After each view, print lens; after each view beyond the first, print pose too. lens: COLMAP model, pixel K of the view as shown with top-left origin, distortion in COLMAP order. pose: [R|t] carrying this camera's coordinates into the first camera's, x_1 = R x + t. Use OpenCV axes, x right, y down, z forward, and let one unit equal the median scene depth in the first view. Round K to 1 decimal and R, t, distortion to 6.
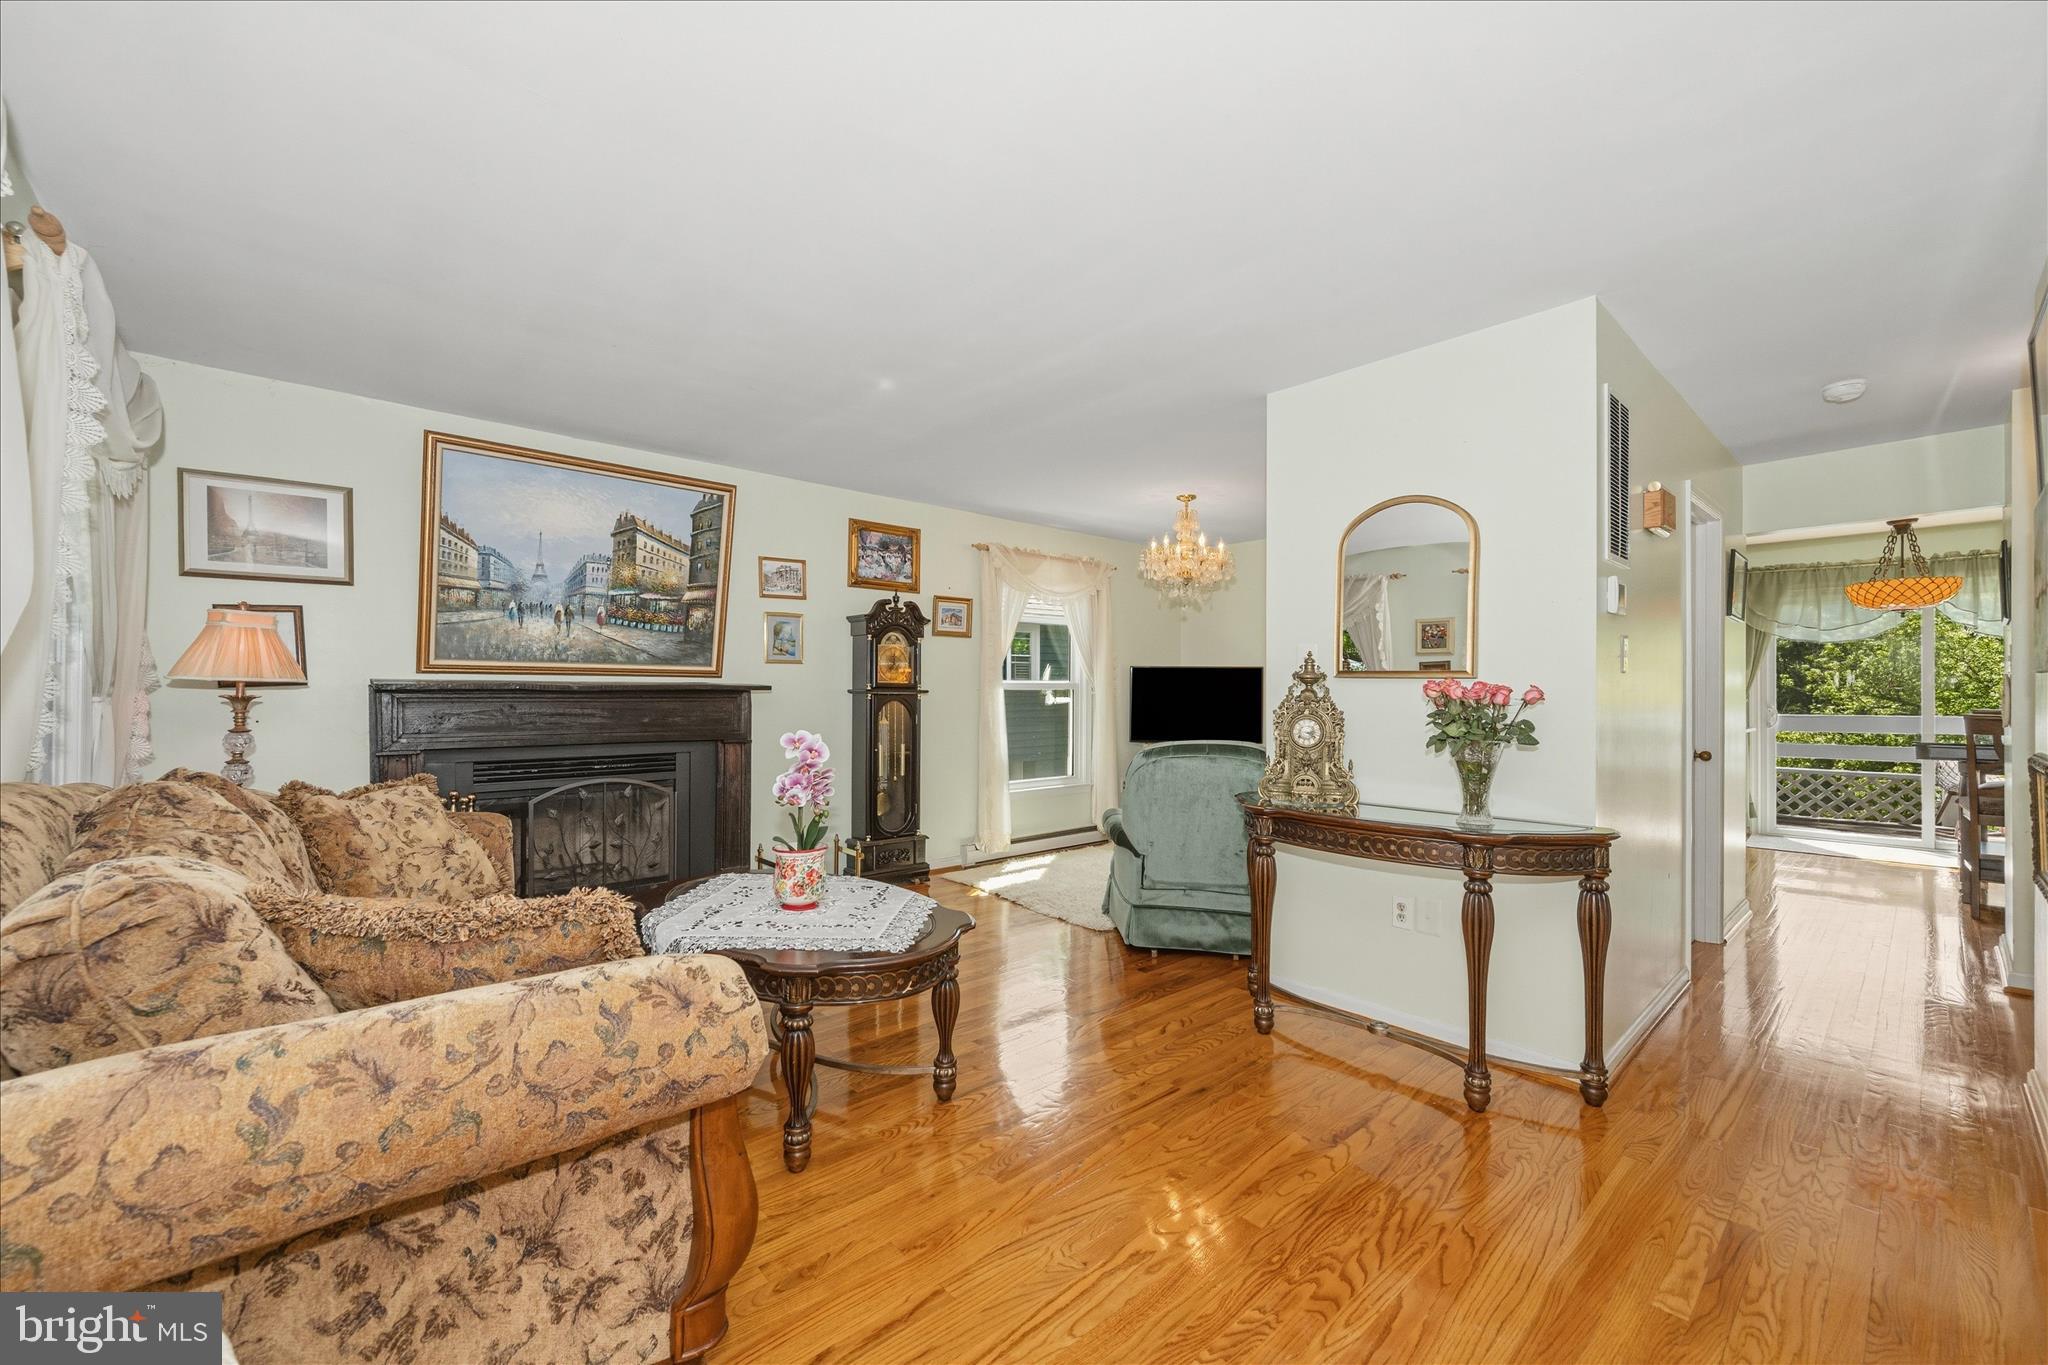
lens RADIAL K [[813.2, 0, 1021.2], [0, 813.2, 688.7], [0, 0, 1]] dist [-0.000416, 0.000276]
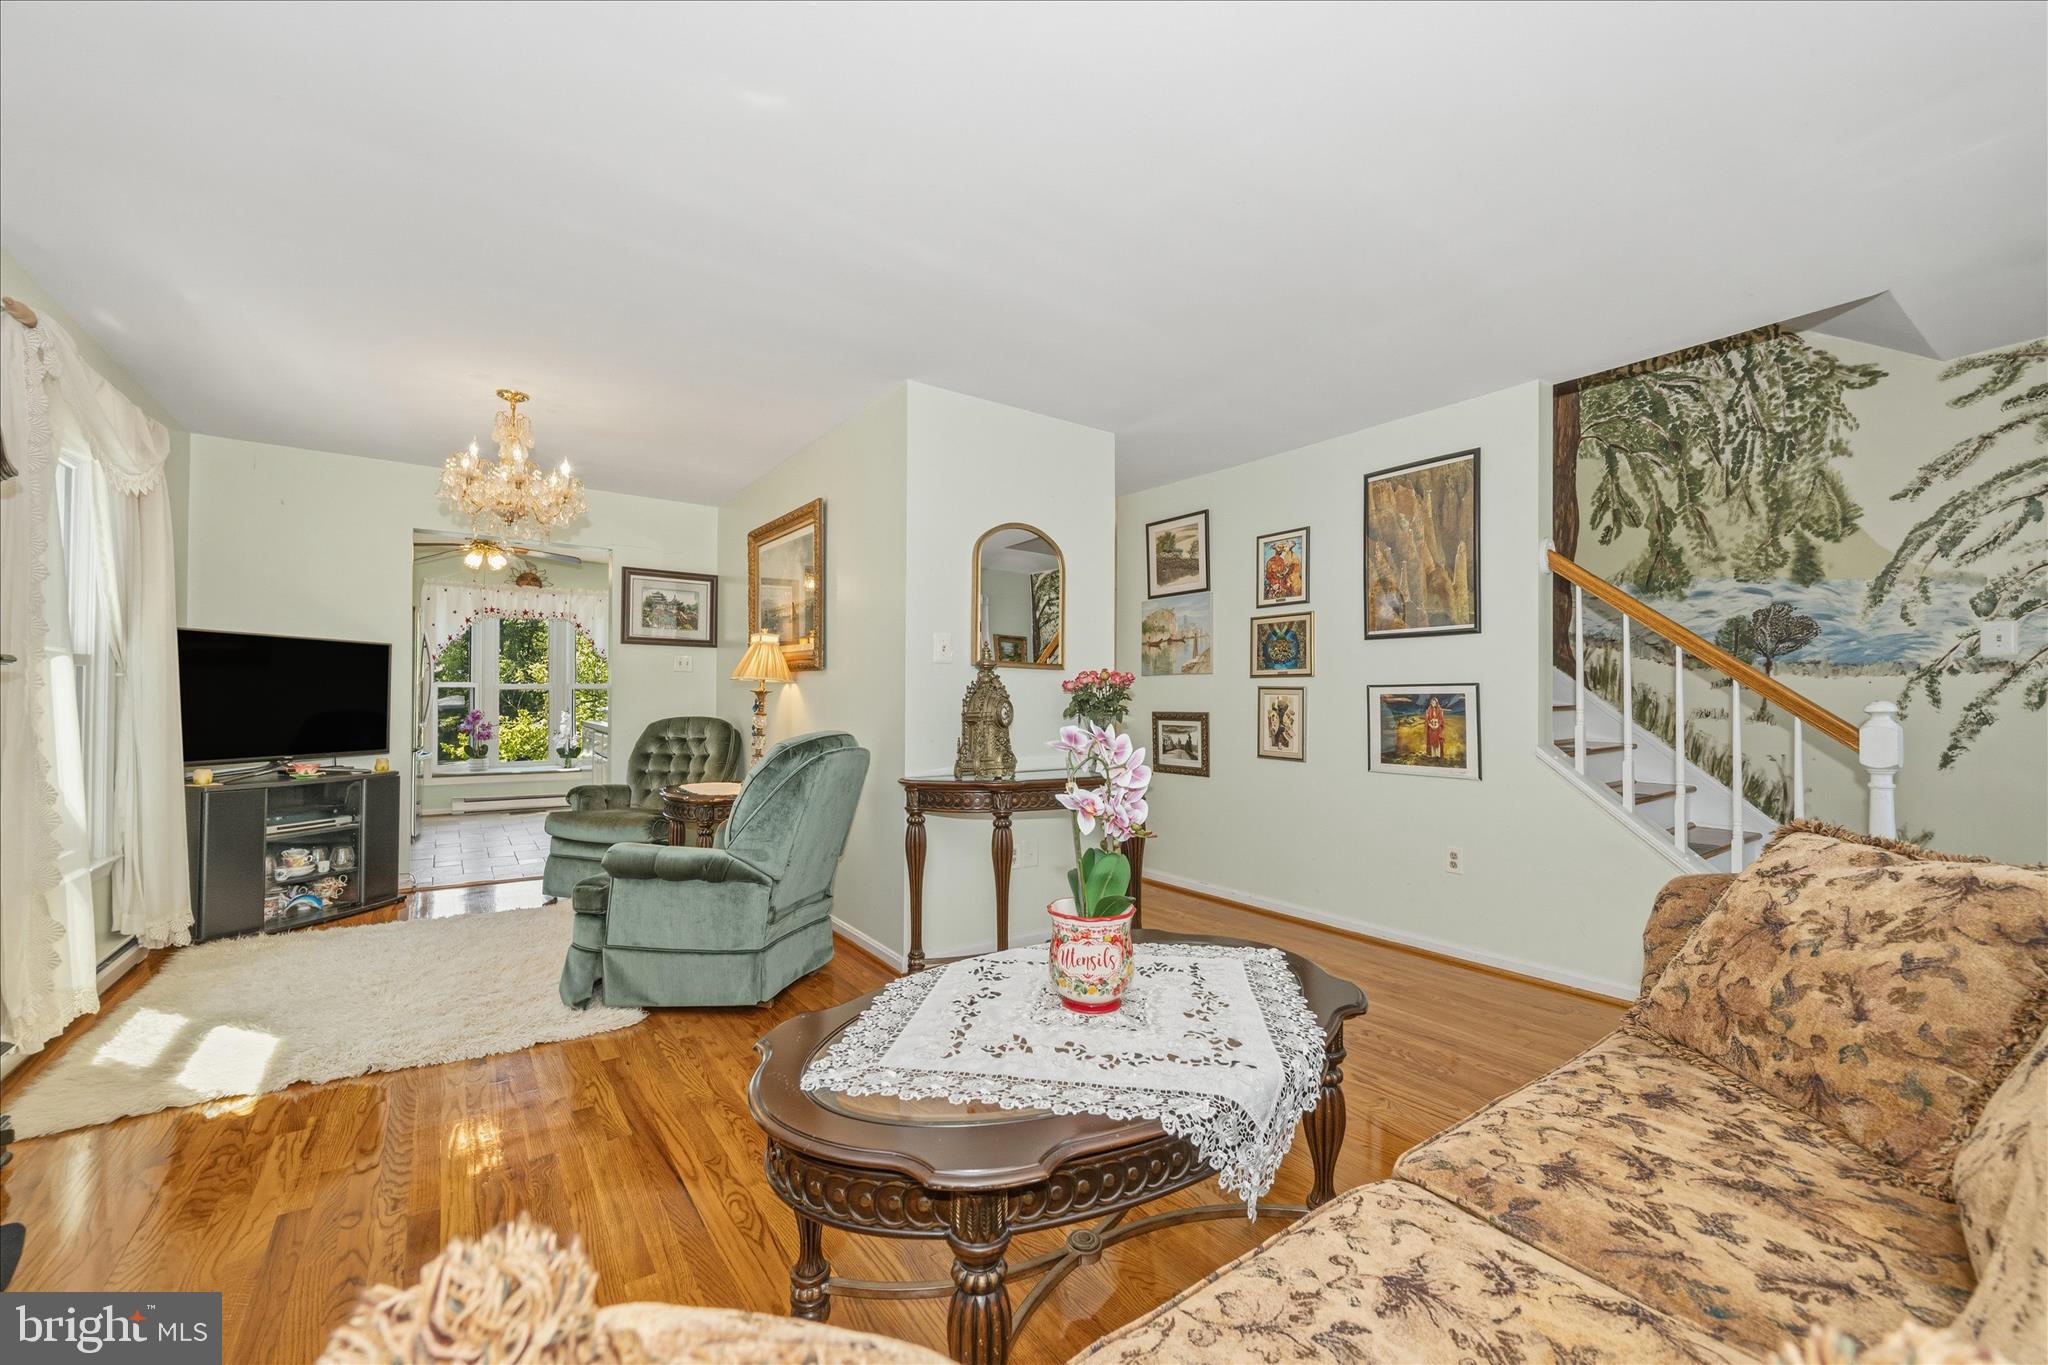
lens RADIAL K [[813.2, 0, 1026.6], [0, 813.2, 691.2], [0, 0, 1]] dist [-0.000416, 0.000276]
pose [[0.116552, 0.005577, 0.993169, -0.528480], [-0.008505, 0.999953, -0.004616, 0.019202], [-0.993148, -0.007909, 0.116594, 0.565984]]
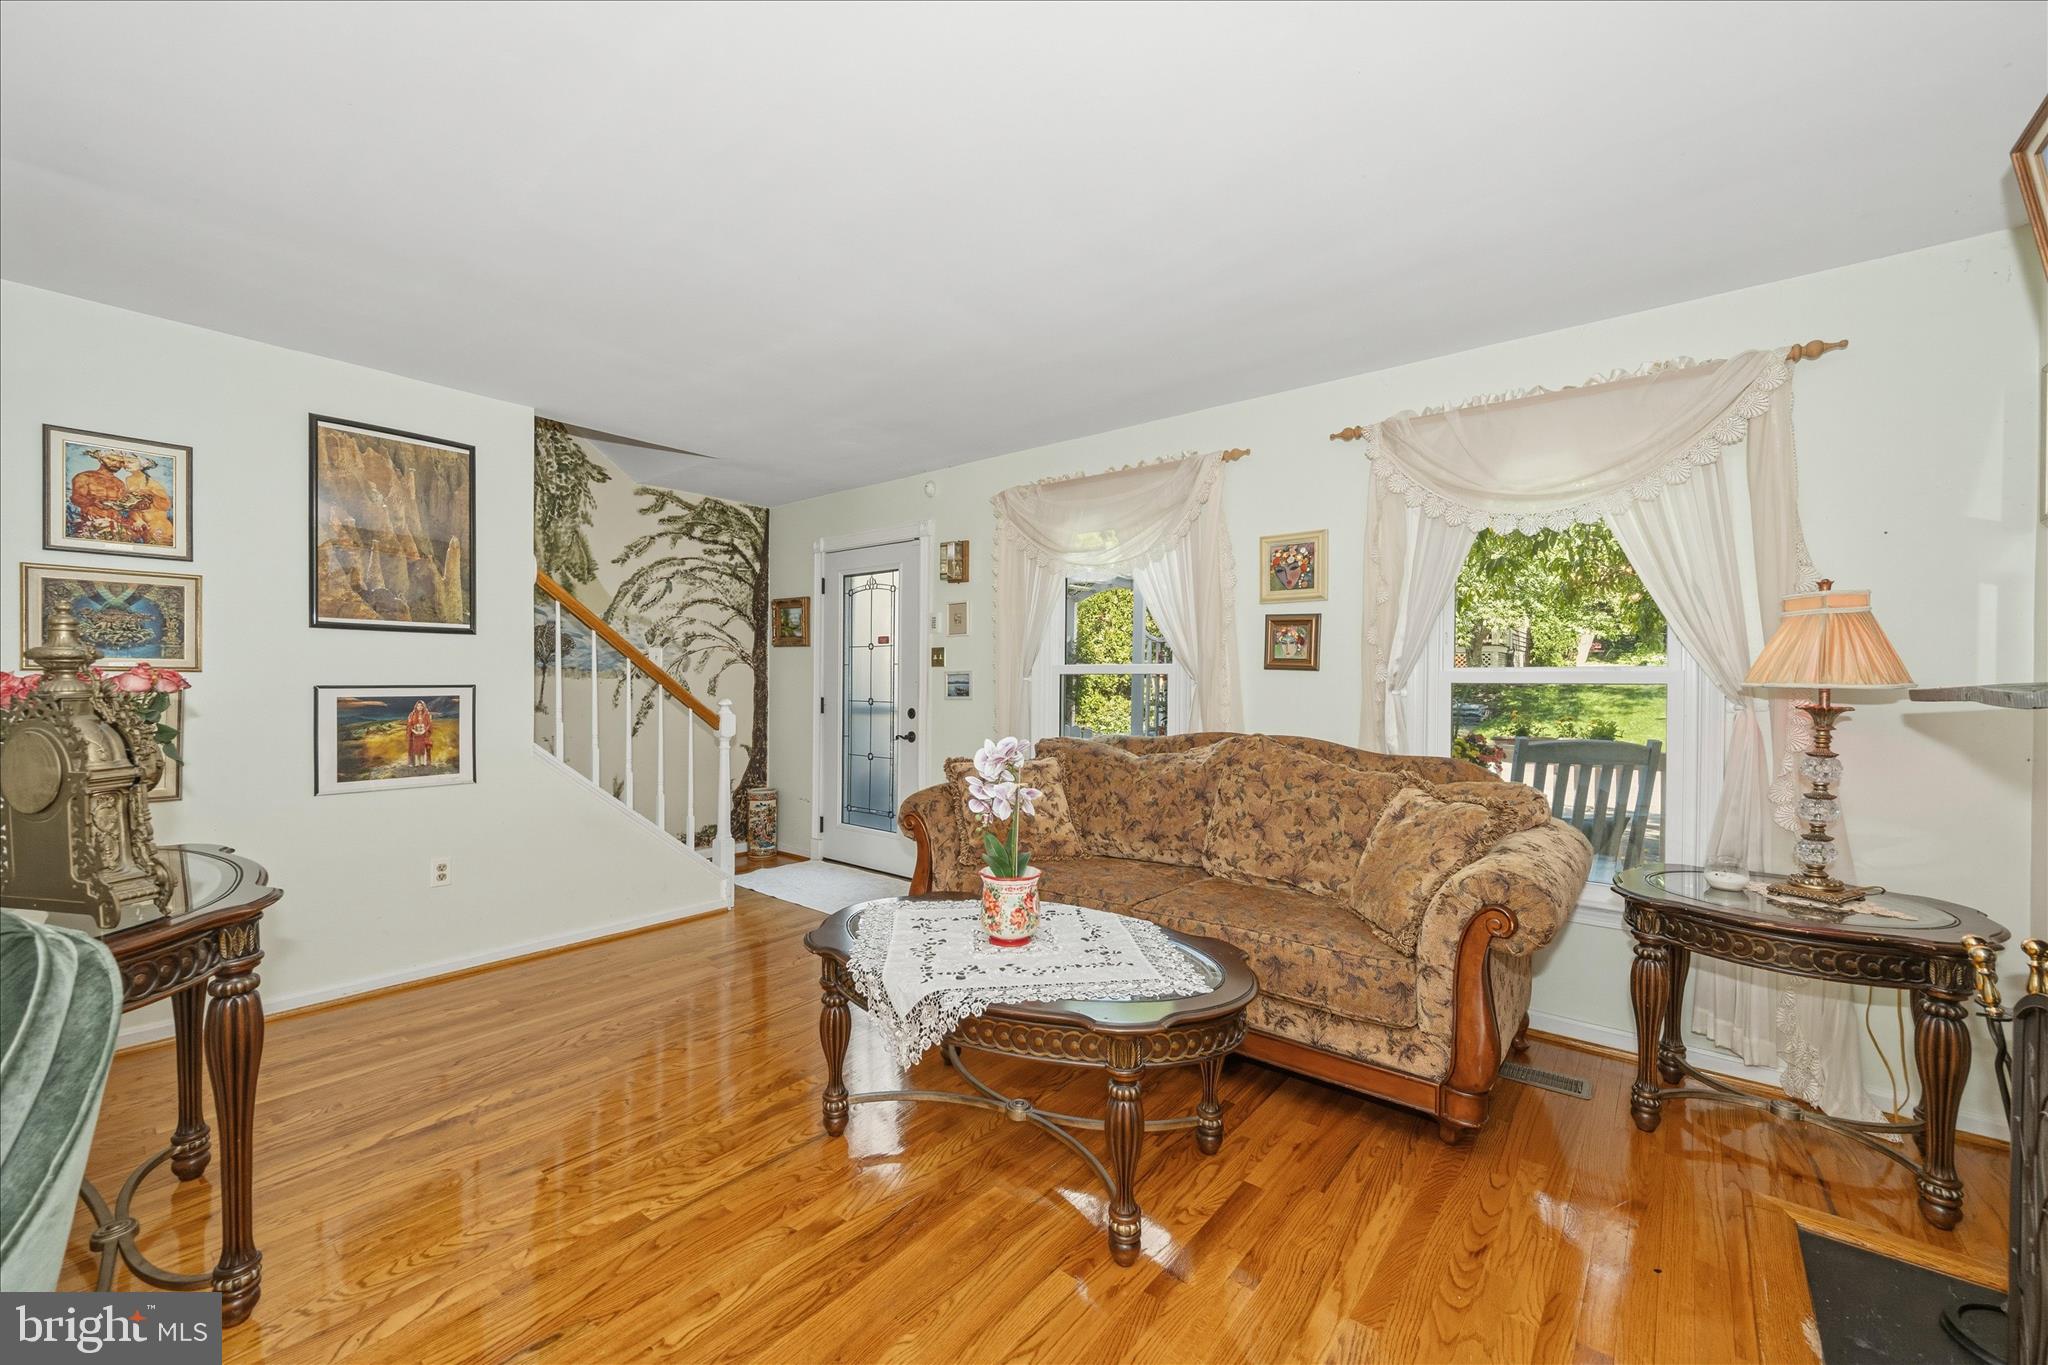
lens RADIAL K [[813.2, 0, 1025.6], [0, 813.2, 682.4], [0, 0, 1]] dist [-0.000416, 0.000276]
pose [[-0.988458, -0.011558, -0.151053, -0.086630], [-0.011162, 0.999932, -0.003471, -0.002329], [0.151082, -0.001745, -0.988520, 1.088923]]
